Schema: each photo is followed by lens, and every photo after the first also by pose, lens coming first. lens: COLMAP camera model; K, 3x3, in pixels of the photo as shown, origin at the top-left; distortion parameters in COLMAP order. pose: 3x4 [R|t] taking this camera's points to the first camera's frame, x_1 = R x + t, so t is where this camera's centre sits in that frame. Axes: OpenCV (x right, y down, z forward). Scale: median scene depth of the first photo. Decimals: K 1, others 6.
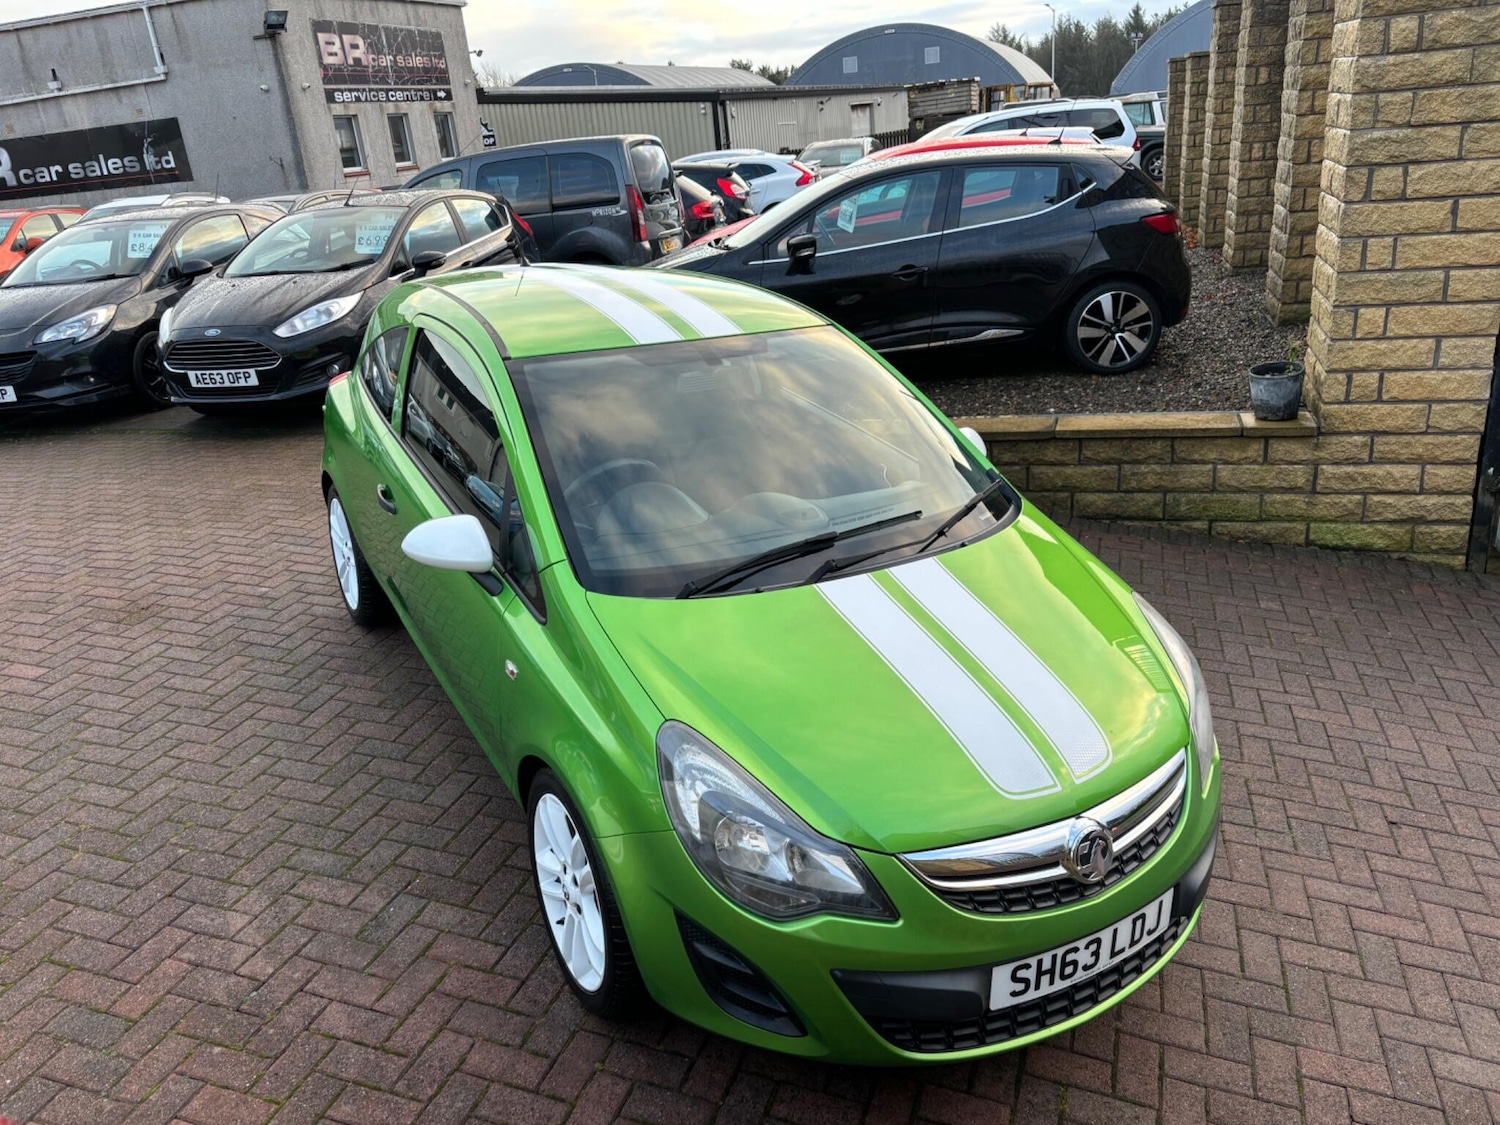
lens RADIAL K [[1131.4, 0, 745.5], [0, 1131.4, 558.9], [0, 0, 1]] dist [0.055484, -0.061805]
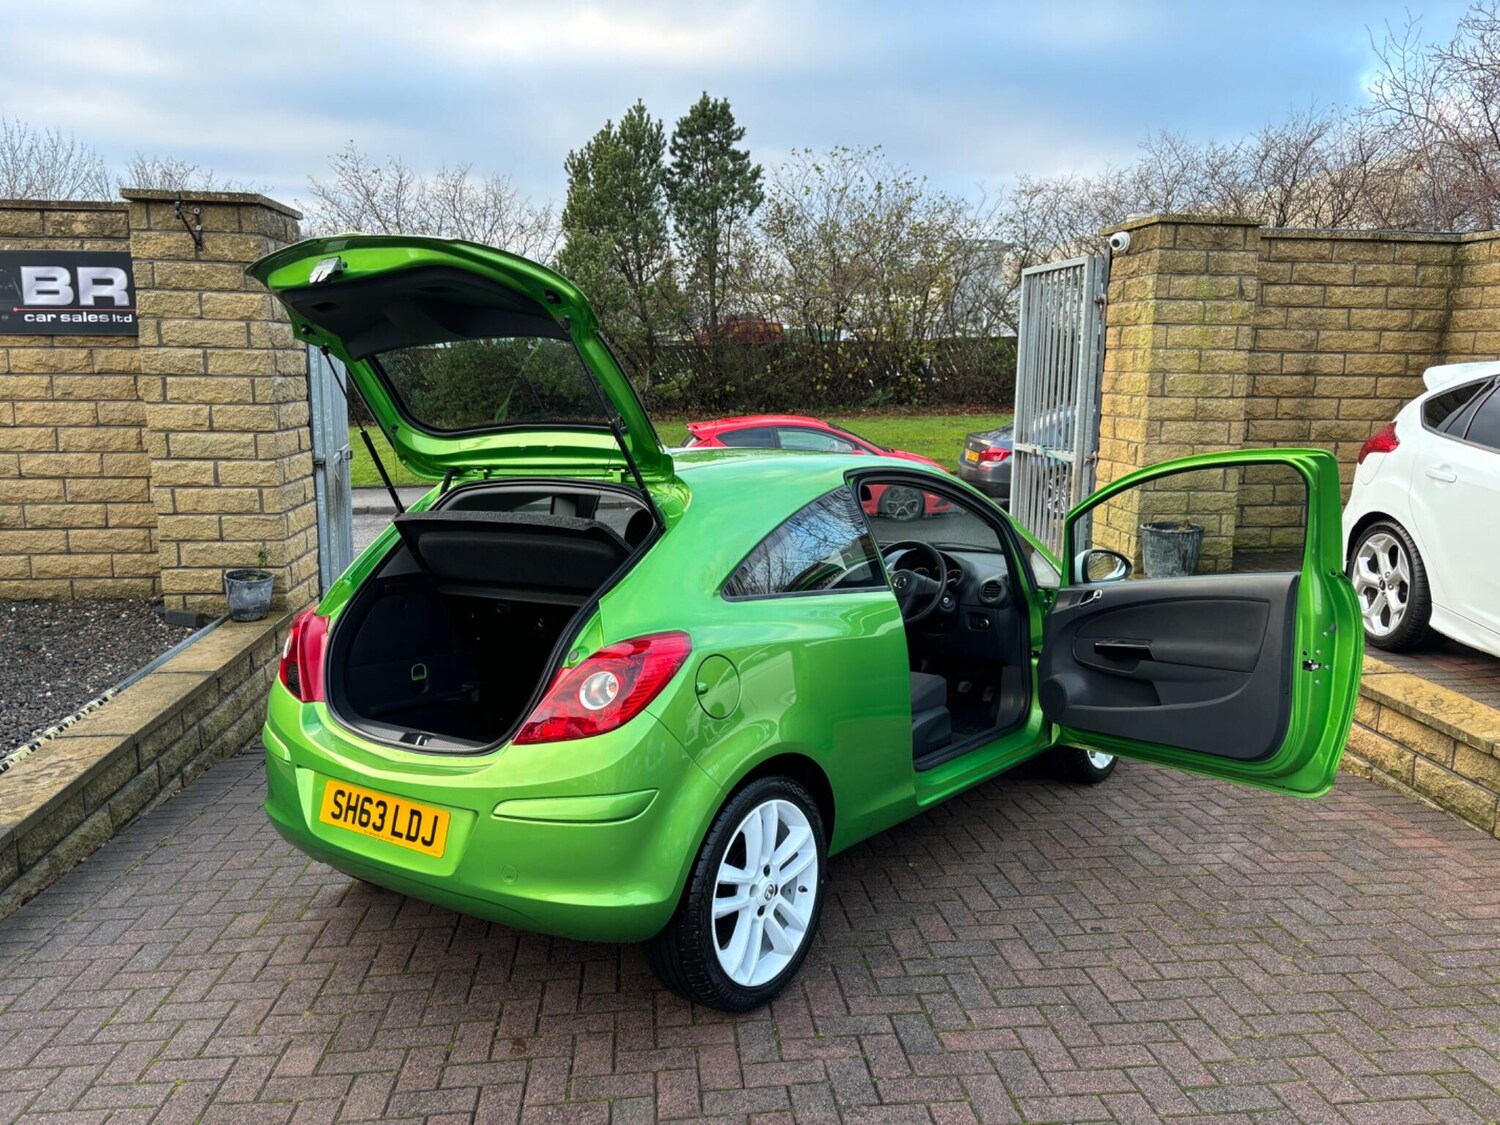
lens RADIAL K [[1137.9, 0, 758.4], [0, 1137.9, 546.9], [0, 0, 1]] dist [0.015987, 0.006551]
pose [[-0.405286, -0.065771, 0.911821, -0.739937], [0.351716, 0.909419, 0.221929, -0.258406], [-0.843824, 0.410647, -0.345442, 0.930570]]
